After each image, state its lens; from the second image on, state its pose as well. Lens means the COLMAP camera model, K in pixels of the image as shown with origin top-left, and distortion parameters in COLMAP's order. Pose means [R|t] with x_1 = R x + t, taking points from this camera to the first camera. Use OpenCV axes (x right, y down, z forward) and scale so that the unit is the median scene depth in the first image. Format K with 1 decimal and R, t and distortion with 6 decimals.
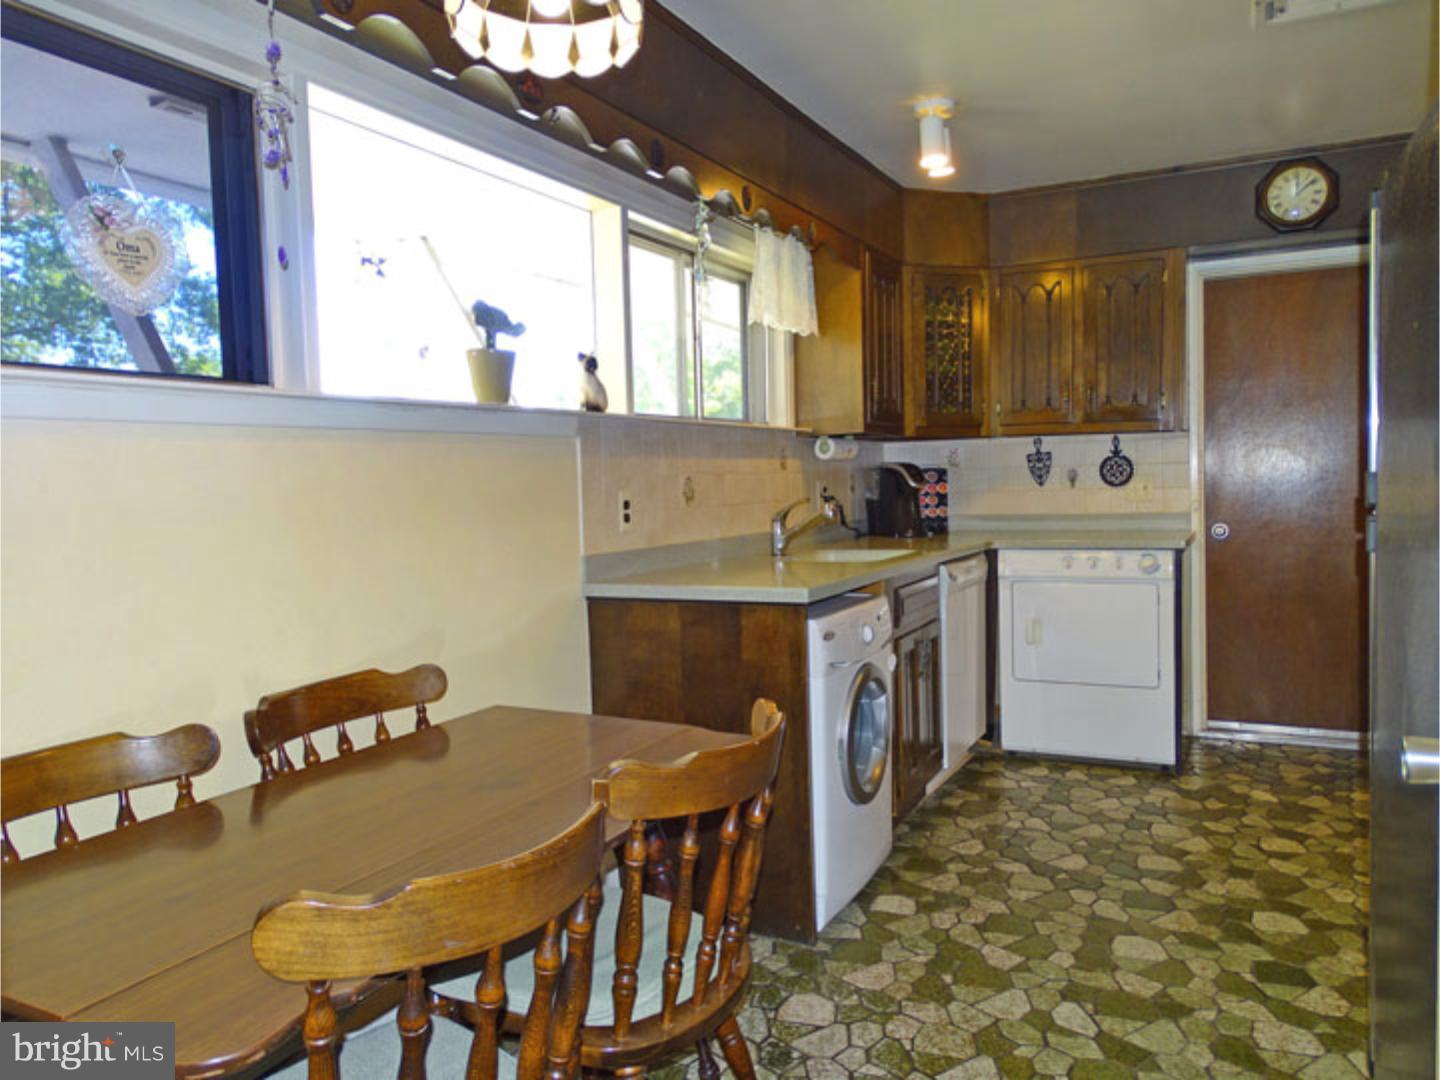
lens RADIAL K [[1018.8, 0, 740.3], [0, 1018.8, 530.8], [0, 0, 1]] dist [0.006930, -0.001176]
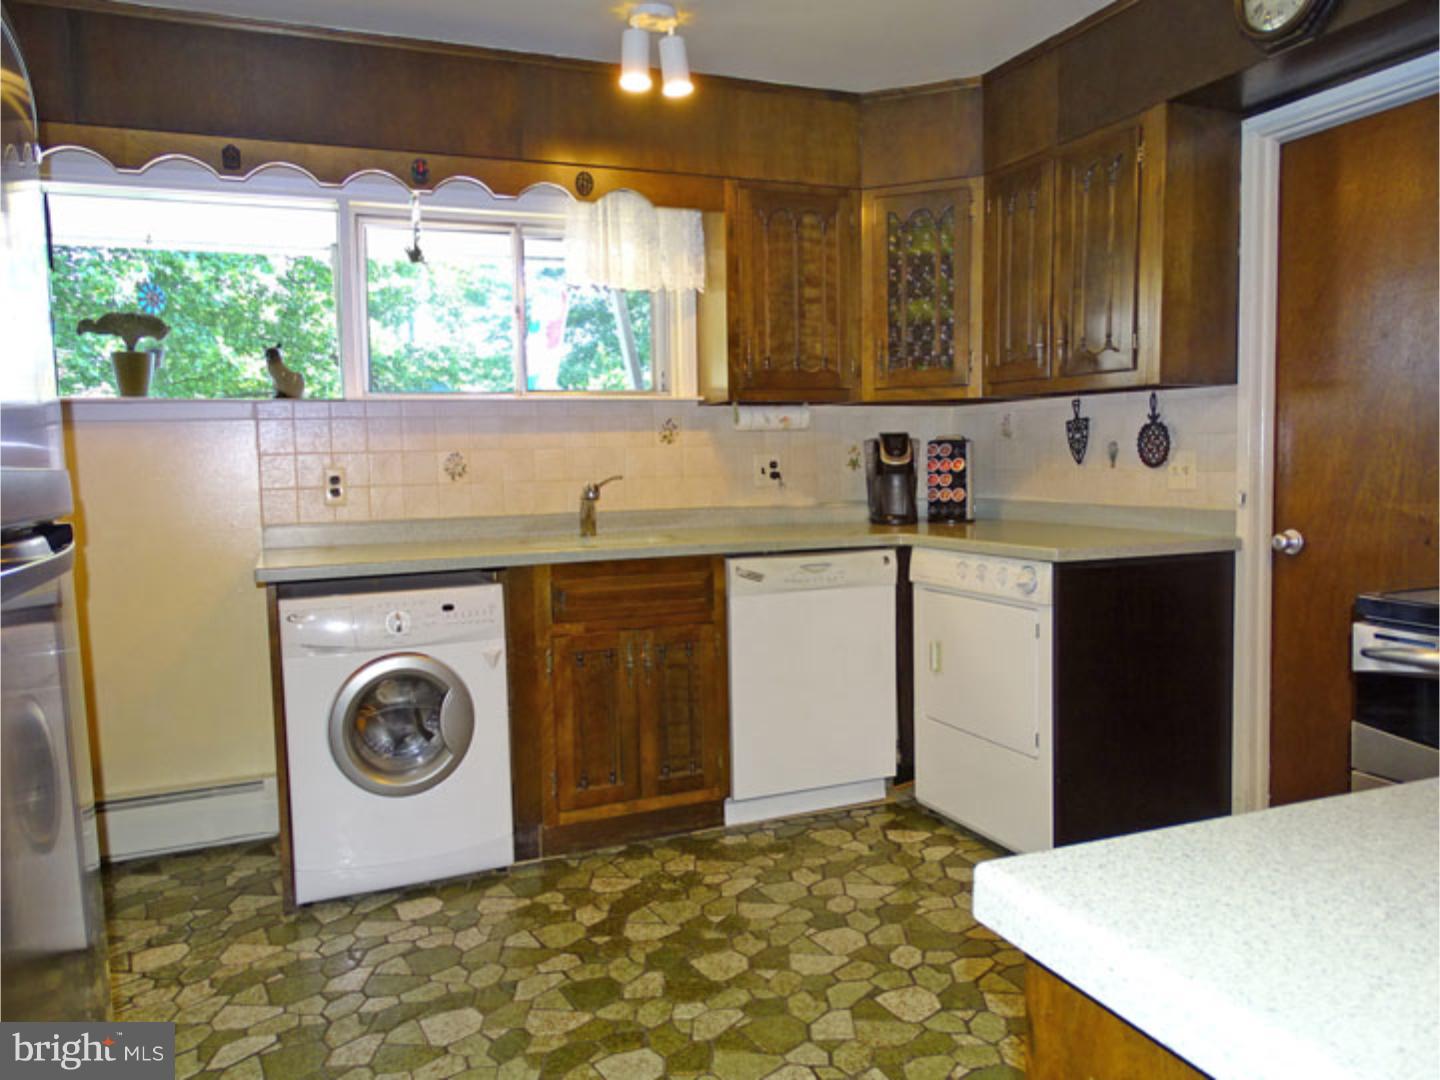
lens RADIAL K [[1058.5, 0, 737.2], [0, 1058.5, 524.9], [0, 0, 1]] dist [0.003975, 0.000207]
pose [[0.765960, 0.054078, -0.640610, 0.761771], [-0.032583, 0.998441, 0.045325, -0.034741], [0.642062, -0.013844, 0.766527, 0.335294]]
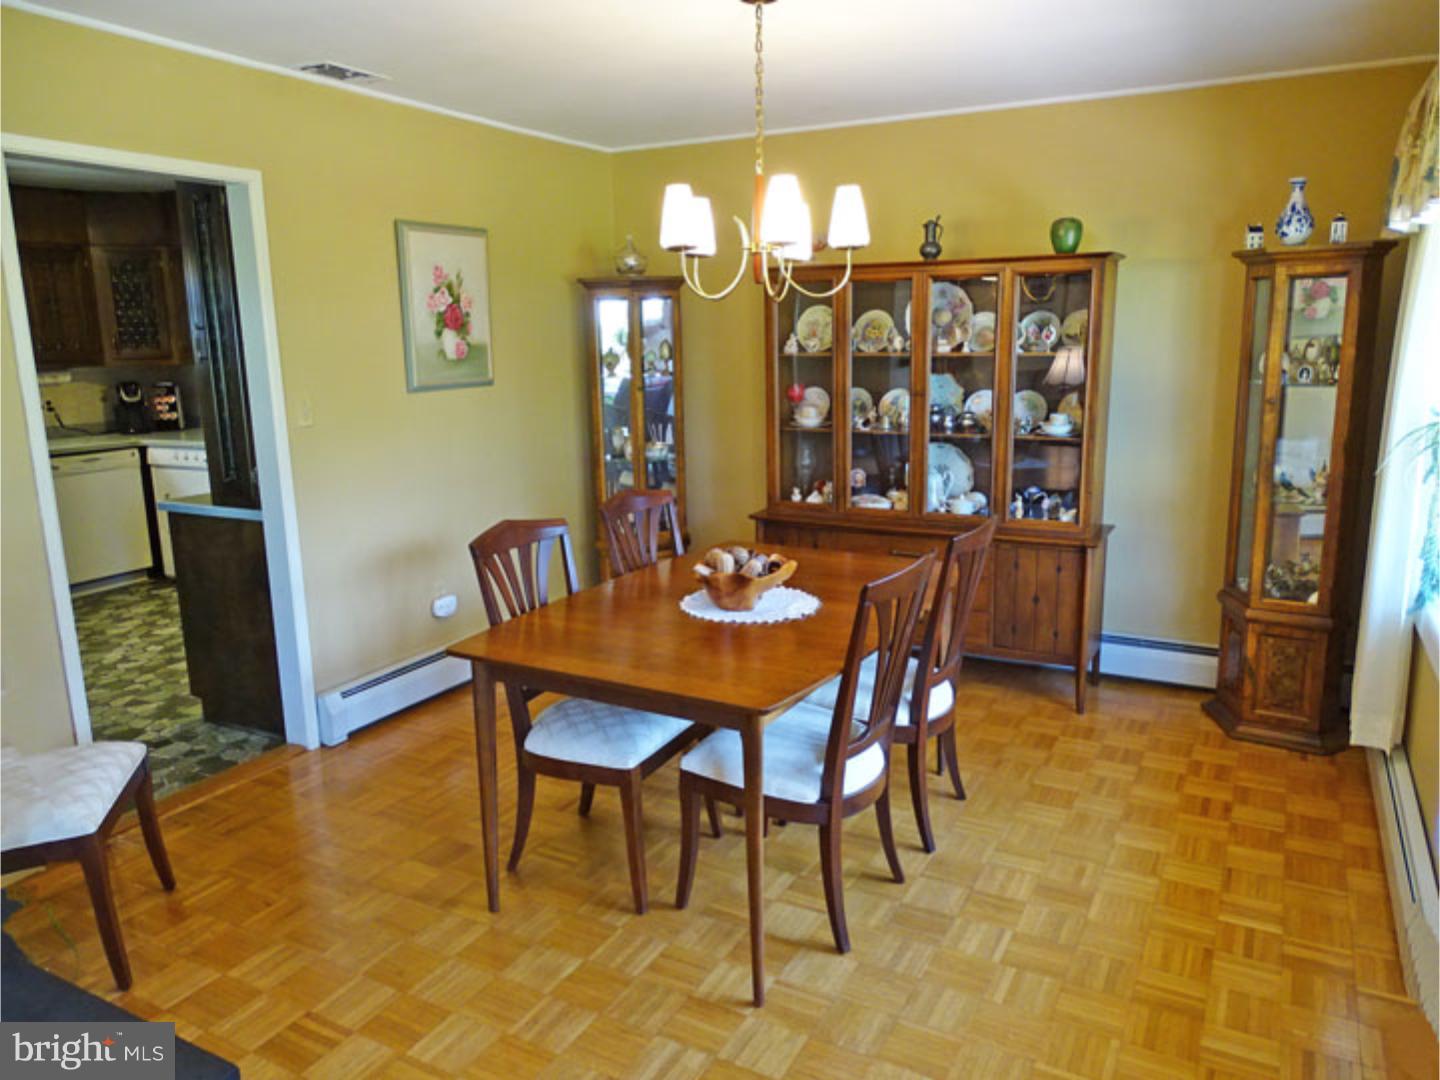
lens RADIAL K [[1018.8, 0, 740.3], [0, 1018.8, 530.8], [0, 0, 1]] dist [0.006930, -0.001176]
pose [[0.999774, 0.012202, -0.017435, 1.315629], [-0.009397, 0.988216, 0.152774, -0.110027], [0.019093, -0.152576, 0.988107, -0.556483]]
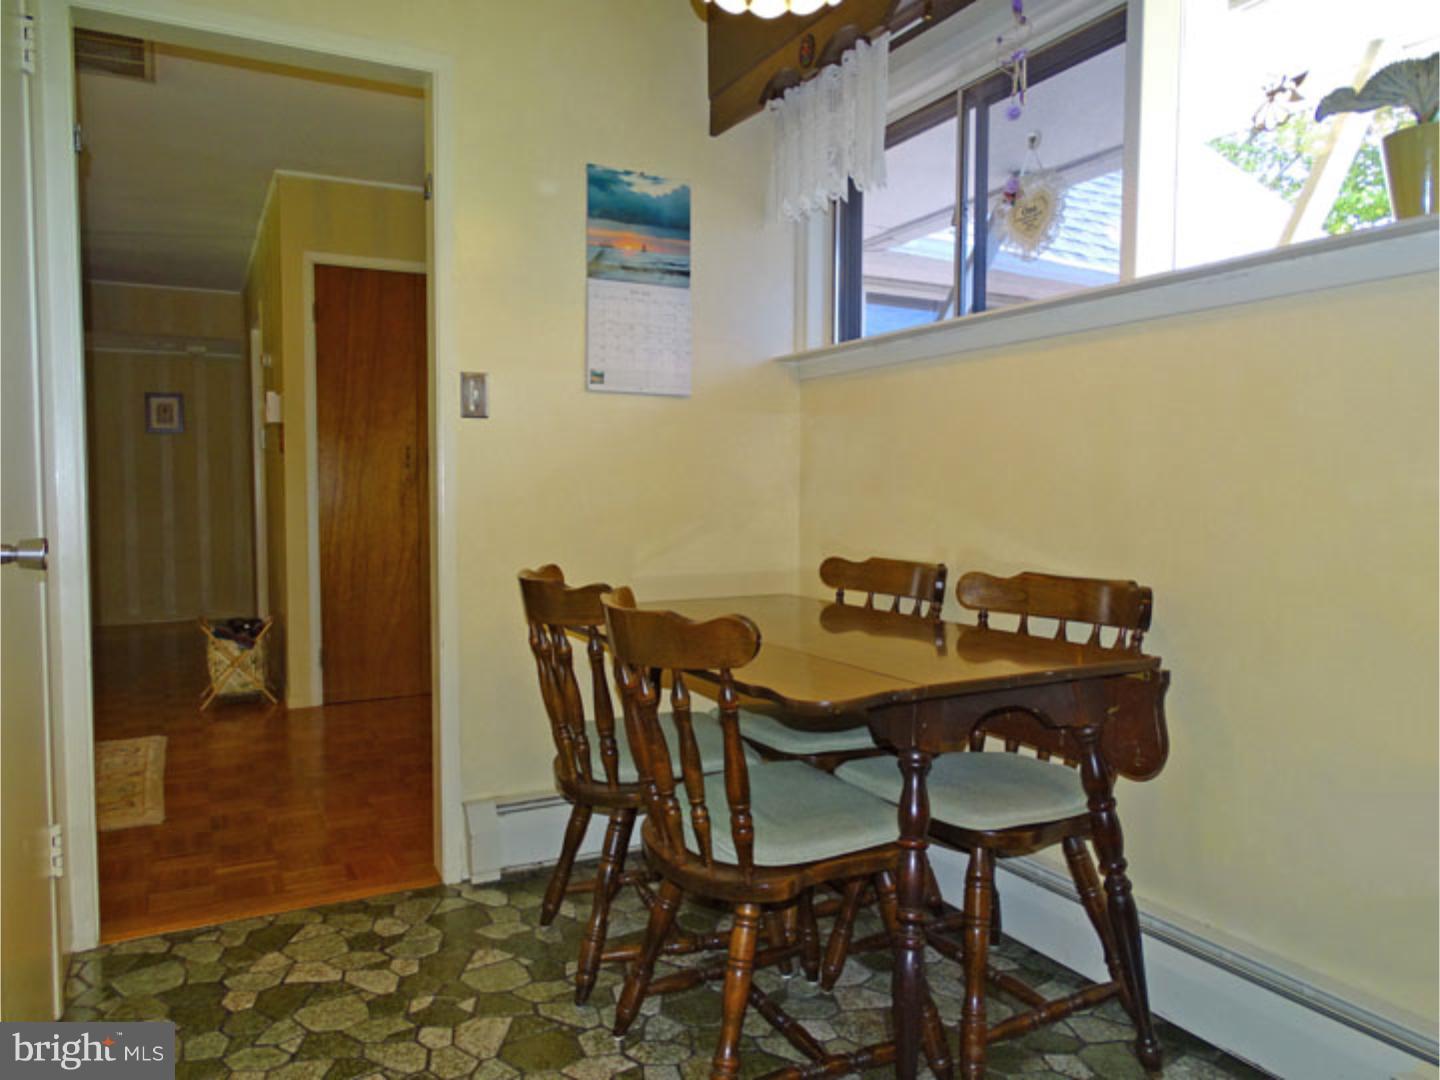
lens RADIAL K [[1010.1, 0, 714.6], [0, 1010.1, 532.7], [0, 0, 1]] dist [0.003531, 0.002889]
pose [[-0.578700, 0.066228, -0.812847, 0.336608], [-0.029757, 0.994319, 0.102199, 0.005239], [0.814998, 0.083330, -0.573441, 0.688970]]
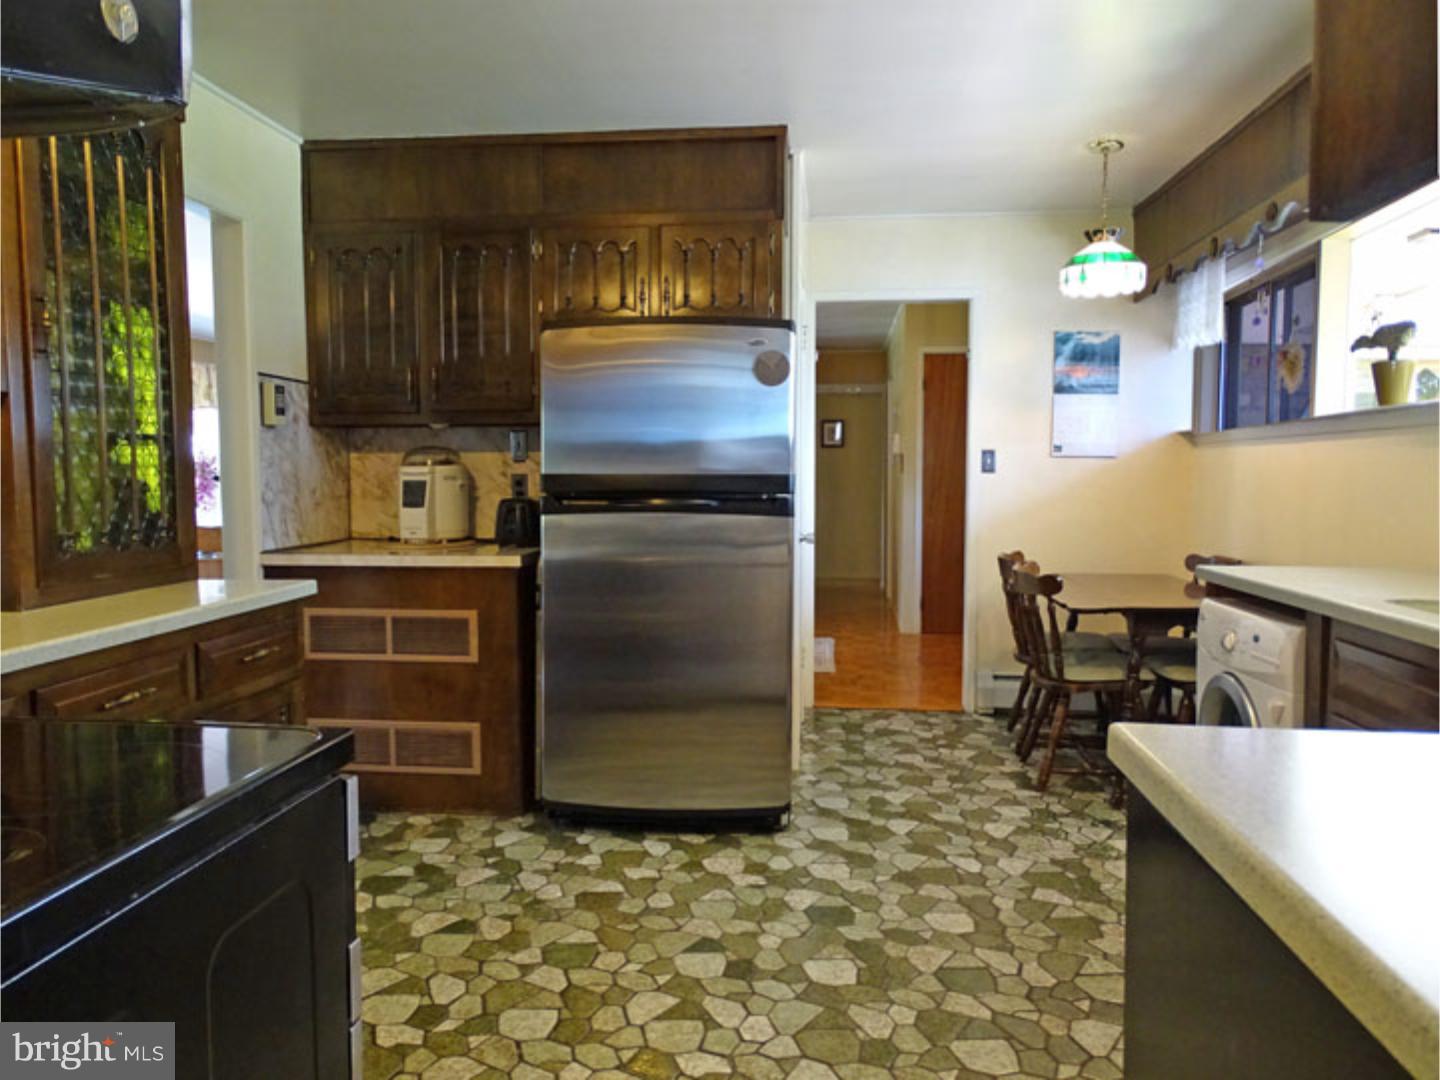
lens RADIAL K [[1018.8, 0, 740.3], [0, 1018.8, 530.8], [0, 0, 1]] dist [0.006930, -0.001176]
pose [[-0.928678, 0.048449, -0.367709, 0.661801], [0.003925, 0.992660, 0.120877, -0.084364], [0.370866, 0.110812, -0.922052, 1.272976]]
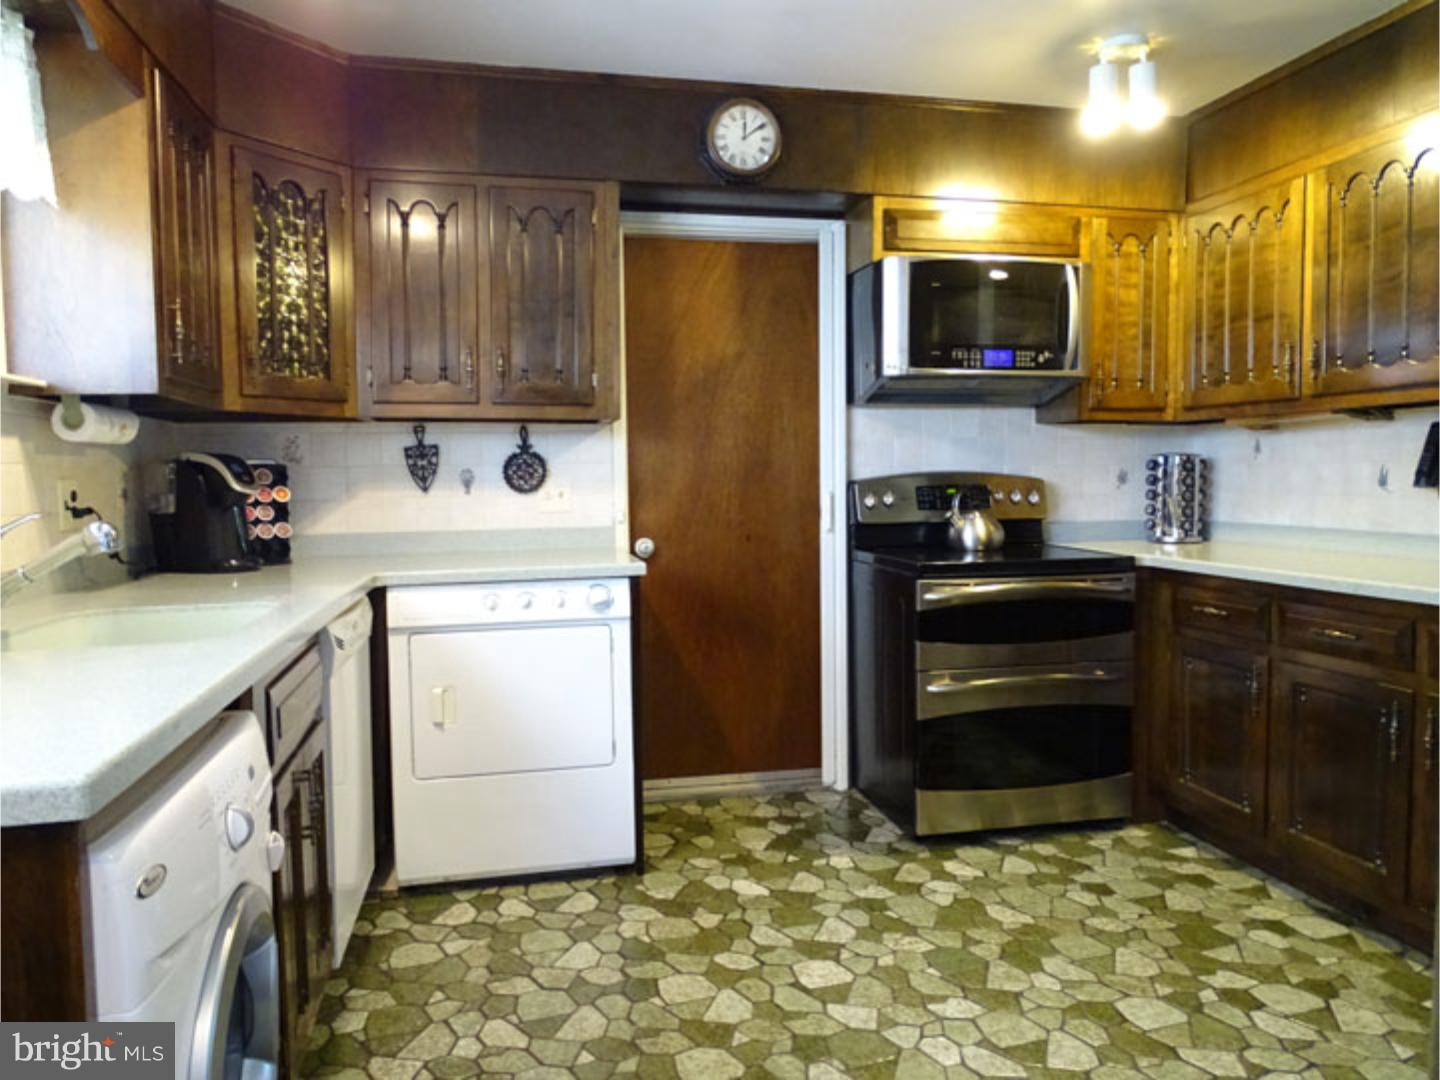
lens RADIAL K [[1010.1, 0, 714.6], [0, 1010.1, 532.7], [0, 0, 1]] dist [0.003531, 0.002889]
pose [[0.782104, -0.020296, 0.622818, 0.013558], [0.024156, 0.999706, 0.002244, -0.015238], [-0.622680, 0.013290, 0.782364, 0.404965]]
